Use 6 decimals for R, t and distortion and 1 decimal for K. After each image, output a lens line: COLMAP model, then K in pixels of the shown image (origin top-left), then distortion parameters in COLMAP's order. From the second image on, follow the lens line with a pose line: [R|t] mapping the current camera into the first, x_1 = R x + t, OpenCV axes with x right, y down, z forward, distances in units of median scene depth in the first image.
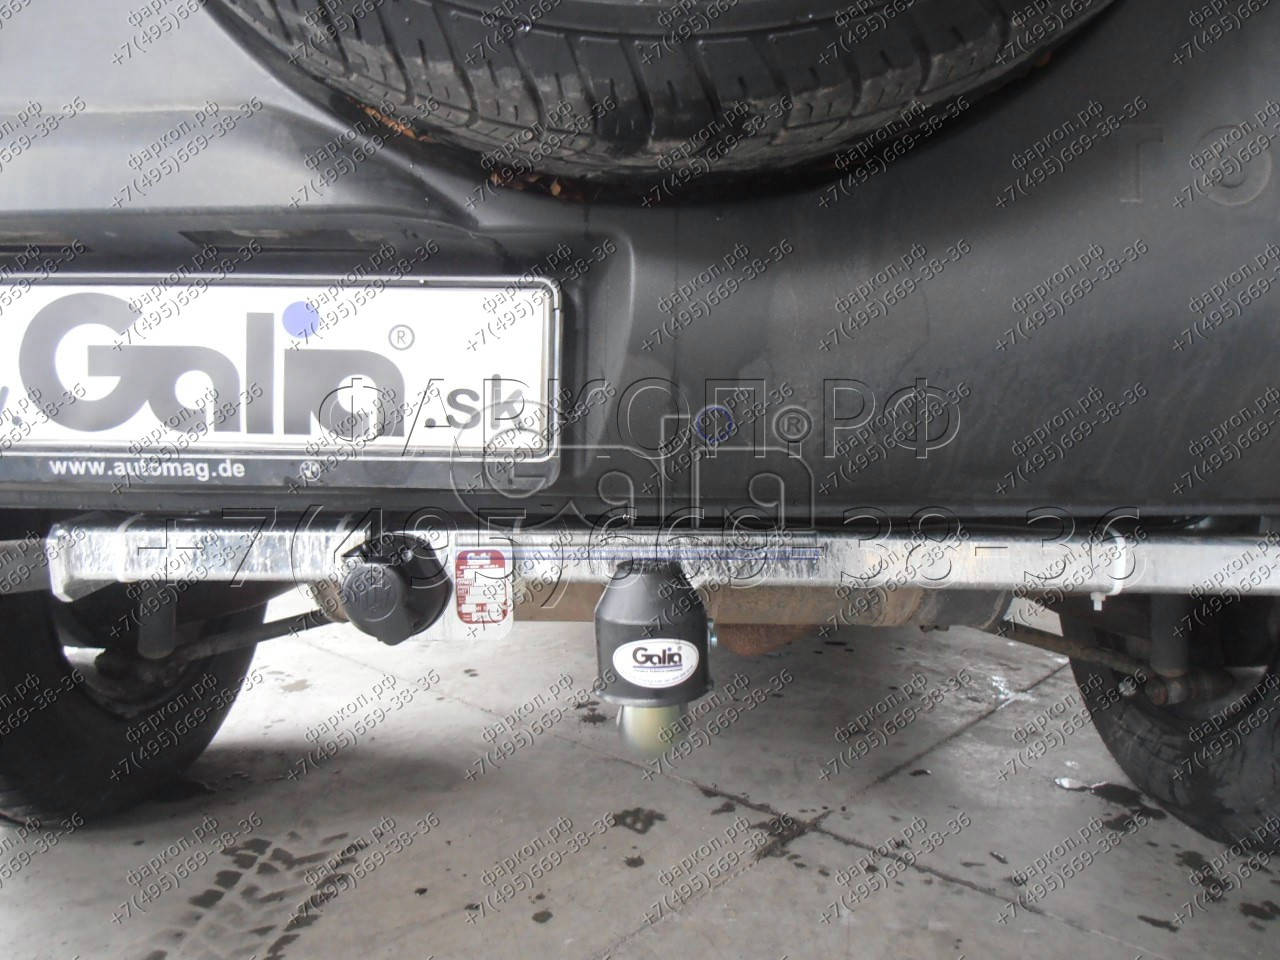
lens RADIAL K [[893.0, 0, 641.6], [0, 893.0, 485.8], [0, 0, 1]] dist [-0.024610, 0.010191]
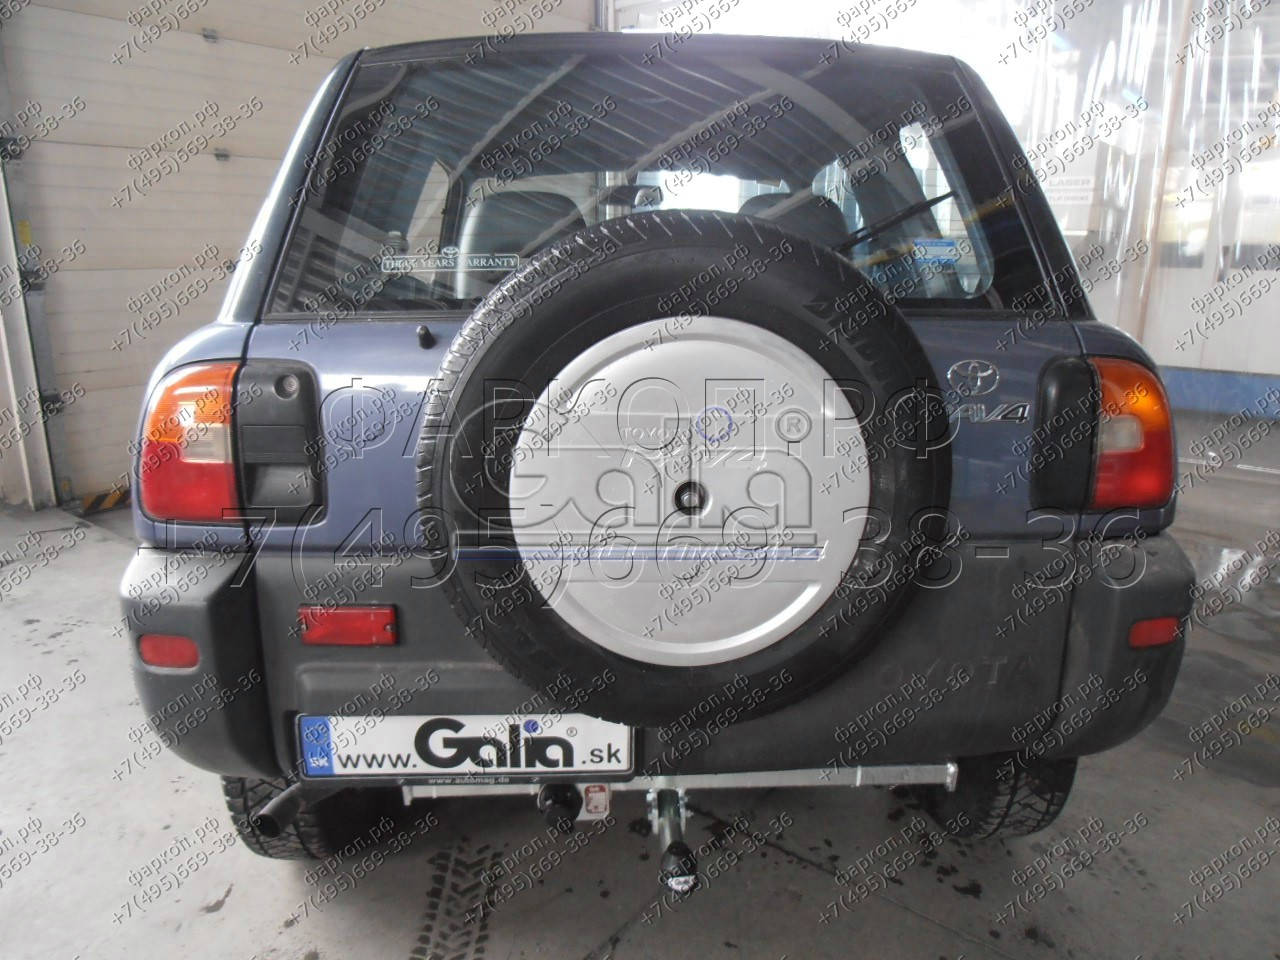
lens RADIAL K [[893.0, 0, 642.5], [0, 893.0, 486.2], [0, 0, 1]] dist [-0.024610, 0.010191]
pose [[0.997147, -0.026043, 0.070855, -0.148263], [0.012357, 0.982258, 0.187125, -0.851027], [-0.074472, -0.185715, 0.979777, -0.877414]]
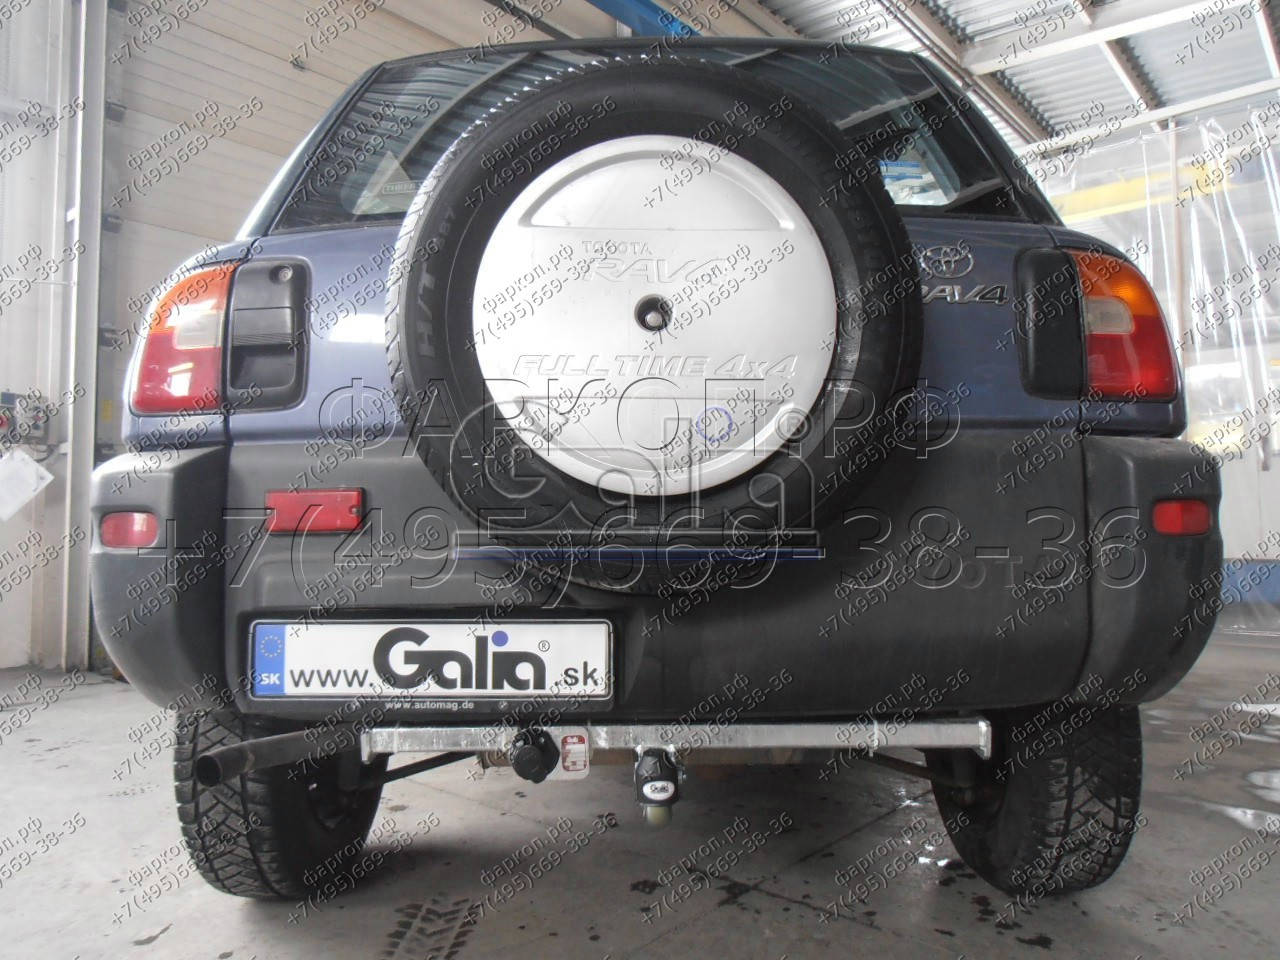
lens RADIAL K [[893.0, 0, 642.4], [0, 893.0, 483.2], [0, 0, 1]] dist [-0.024610, 0.010191]
pose [[0.999703, -0.019013, 0.015262, -0.027546], [0.020763, 0.992049, -0.124126, -0.188359], [-0.012781, 0.124406, 0.992149, -0.864221]]
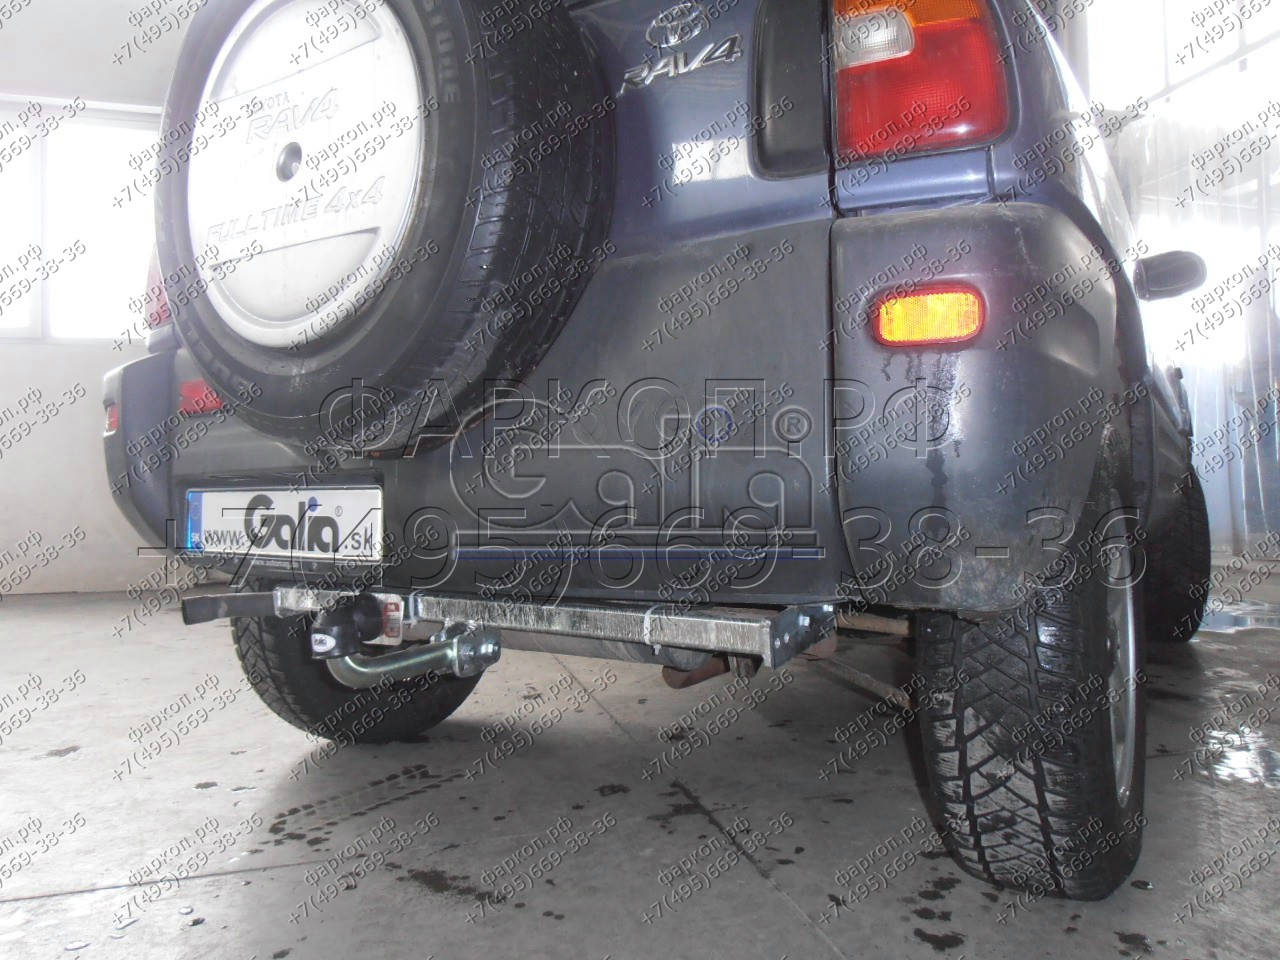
lens RADIAL K [[893.0, 0, 648.2], [0, 893.0, 486.2], [0, 0, 1]] dist [-0.024610, 0.010191]
pose [[0.846618, -0.027267, -0.531502, 1.100998], [-0.013501, 0.997265, -0.072667, -0.045829], [0.532030, 0.068697, 0.843934, -0.376152]]
